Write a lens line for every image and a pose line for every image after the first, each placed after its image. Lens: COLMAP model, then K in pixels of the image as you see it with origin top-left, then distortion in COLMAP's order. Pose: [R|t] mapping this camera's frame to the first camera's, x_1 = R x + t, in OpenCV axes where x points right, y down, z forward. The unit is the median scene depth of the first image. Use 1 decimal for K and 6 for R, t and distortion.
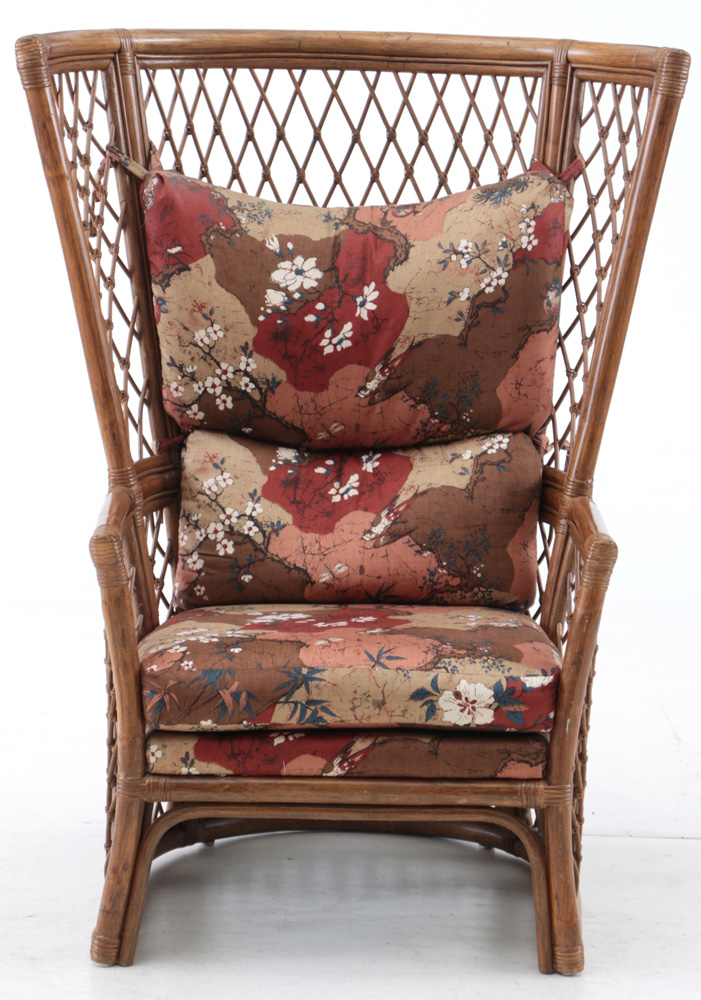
lens RADIAL K [[3534.1, 0, 349.5], [0, 3534.1, 455.0], [0, 0, 1]] dist [0.631854, -1.648158]
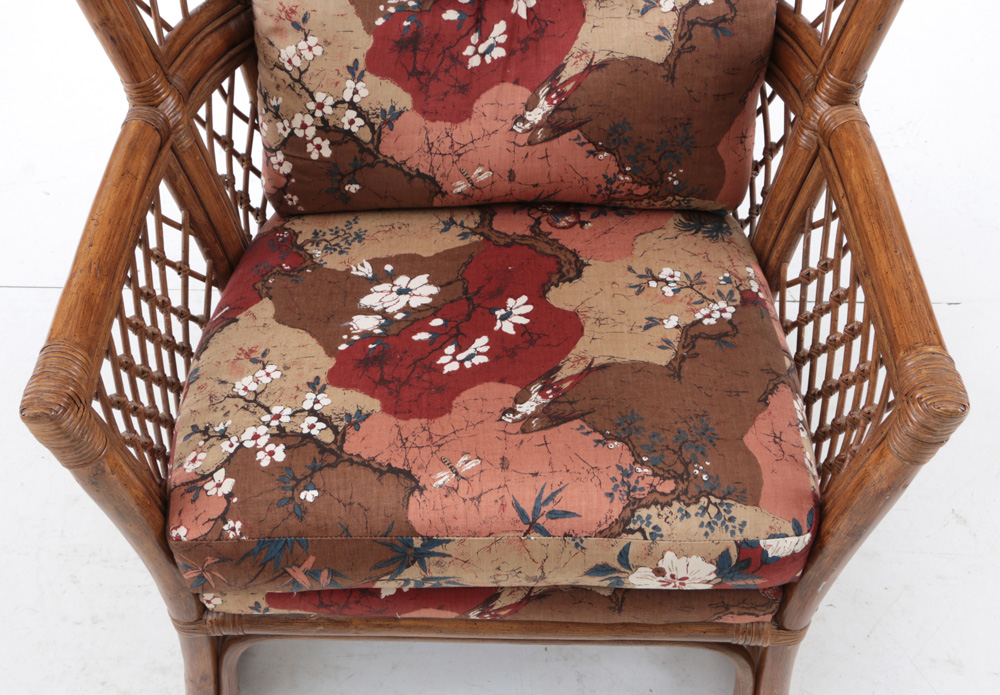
lens RADIAL K [[1172.8, 0, 479.0], [0, 1172.8, 350.4], [0, 0, 1]] dist [-0.075533, 0.235119]
pose [[0.999227, -0.004002, -0.039114, 0.005990], [0.027441, 0.783434, 0.620868, -0.086705], [0.028159, -0.621462, 0.782938, 0.788295]]
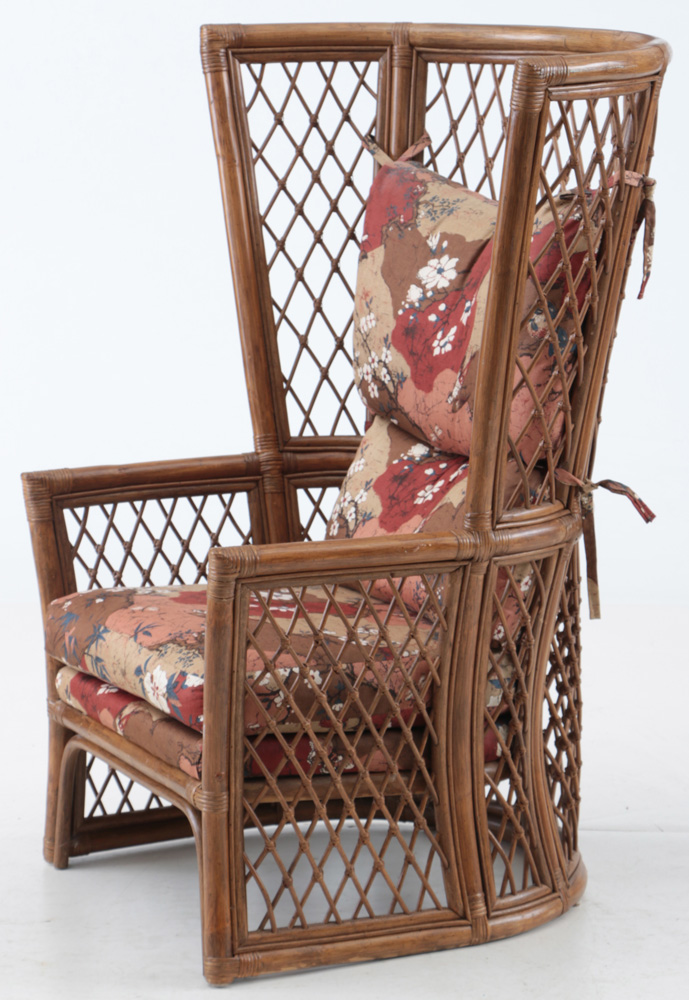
lens RADIAL K [[3411.1, 0, 343.5], [0, 3411.1, 483.3], [0, 0, 1]] dist [0.615806, -0.414650]
pose [[0.434152, 0.144120, -0.889237, 0.841931], [-0.137946, 0.986114, 0.092472, -0.078489], [0.890215, 0.082520, 0.448003, 0.554883]]
